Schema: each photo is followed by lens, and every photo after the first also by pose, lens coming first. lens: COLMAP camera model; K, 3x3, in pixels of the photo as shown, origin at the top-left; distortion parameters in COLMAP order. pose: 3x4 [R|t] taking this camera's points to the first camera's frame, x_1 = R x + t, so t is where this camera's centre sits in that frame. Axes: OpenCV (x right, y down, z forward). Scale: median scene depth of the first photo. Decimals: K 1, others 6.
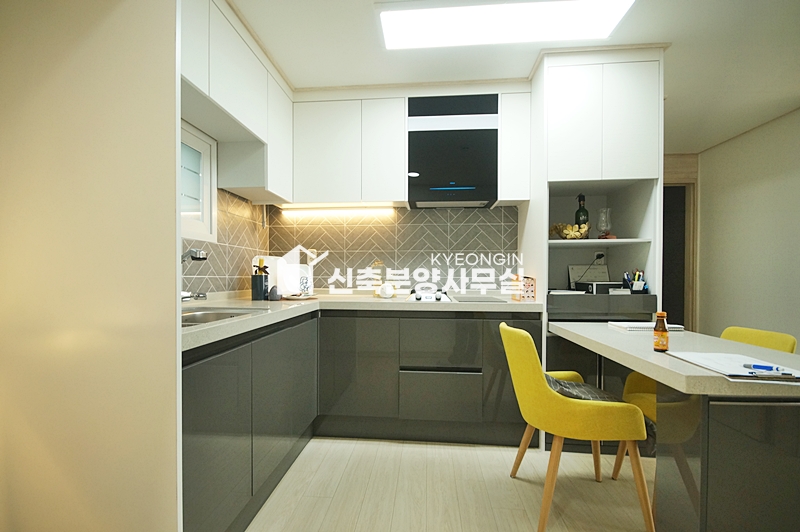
lens RADIAL K [[350.8, 0, 401.3], [0, 350.8, 269.7], [0, 0, 1]] dist [-0.003790, -0.002123]
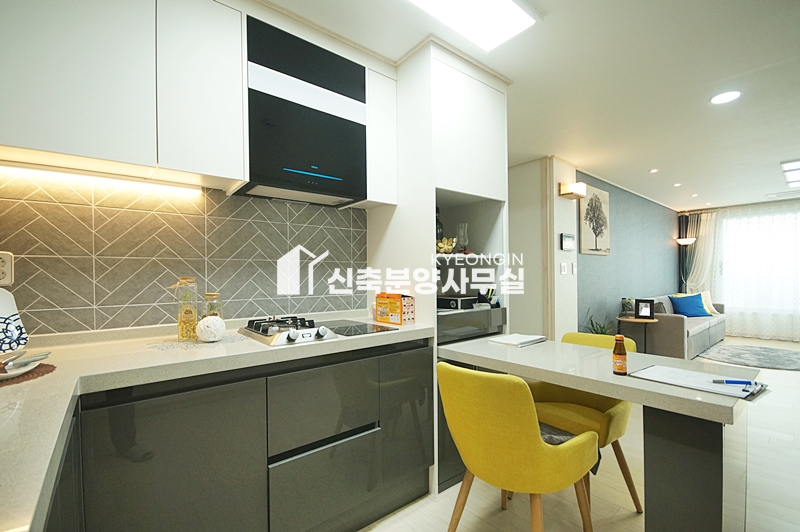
lens RADIAL K [[350.8, 0, 398.4], [0, 350.8, 272.1], [0, 0, 1]] dist [-0.003790, -0.002123]
pose [[0.722535, -0.004034, 0.691322, -0.213707], [0.003412, 0.999992, 0.002269, -0.033922], [-0.691326, 0.000719, 0.722543, 0.353549]]
